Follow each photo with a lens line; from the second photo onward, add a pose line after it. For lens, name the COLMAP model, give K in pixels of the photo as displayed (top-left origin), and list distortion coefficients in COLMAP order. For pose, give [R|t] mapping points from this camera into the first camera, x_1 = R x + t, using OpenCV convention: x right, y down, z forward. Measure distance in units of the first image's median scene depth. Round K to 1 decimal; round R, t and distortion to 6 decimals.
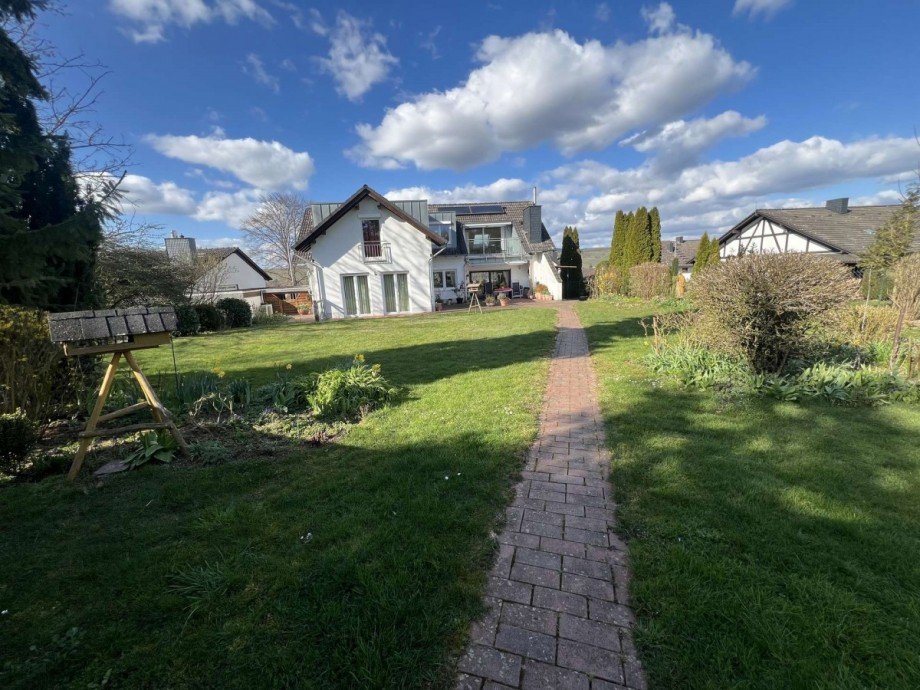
lens RADIAL K [[382.2, 0, 456.3], [0, 382.2, 341.9], [0, 0, 1]] dist [-0.000215, 0.000120]
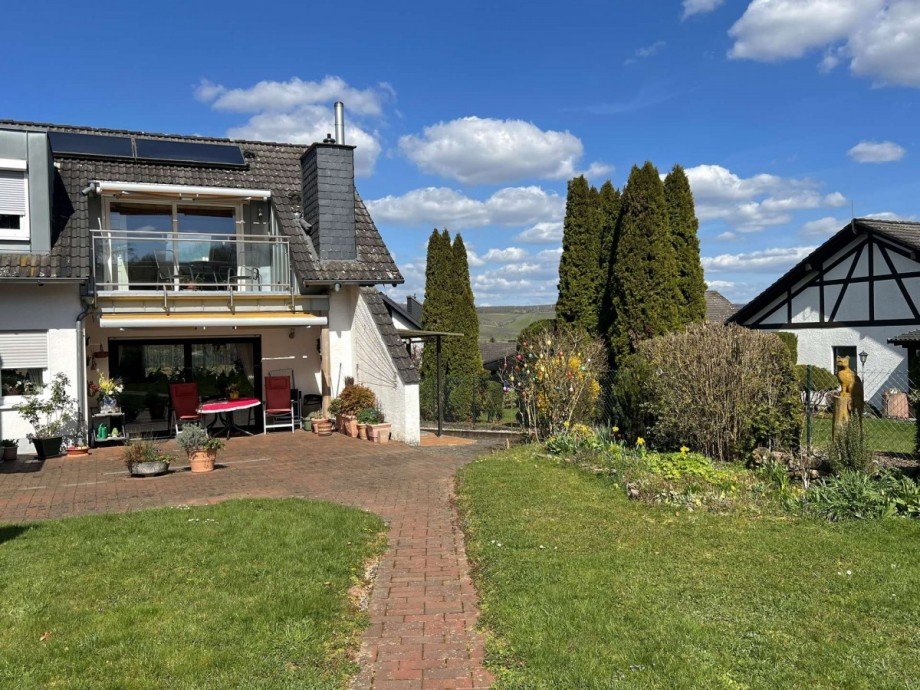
lens RADIAL K [[733.6, 0, 460.0], [0, 733.6, 345.0], [0, 0, 1]] dist [0.003558, 0.000059]
pose [[0.959774, 0.021921, 0.279918, 0.119541], [0.030103, 0.983167, -0.180210, -0.066905], [-0.279157, 0.181387, 0.942958, 0.363892]]
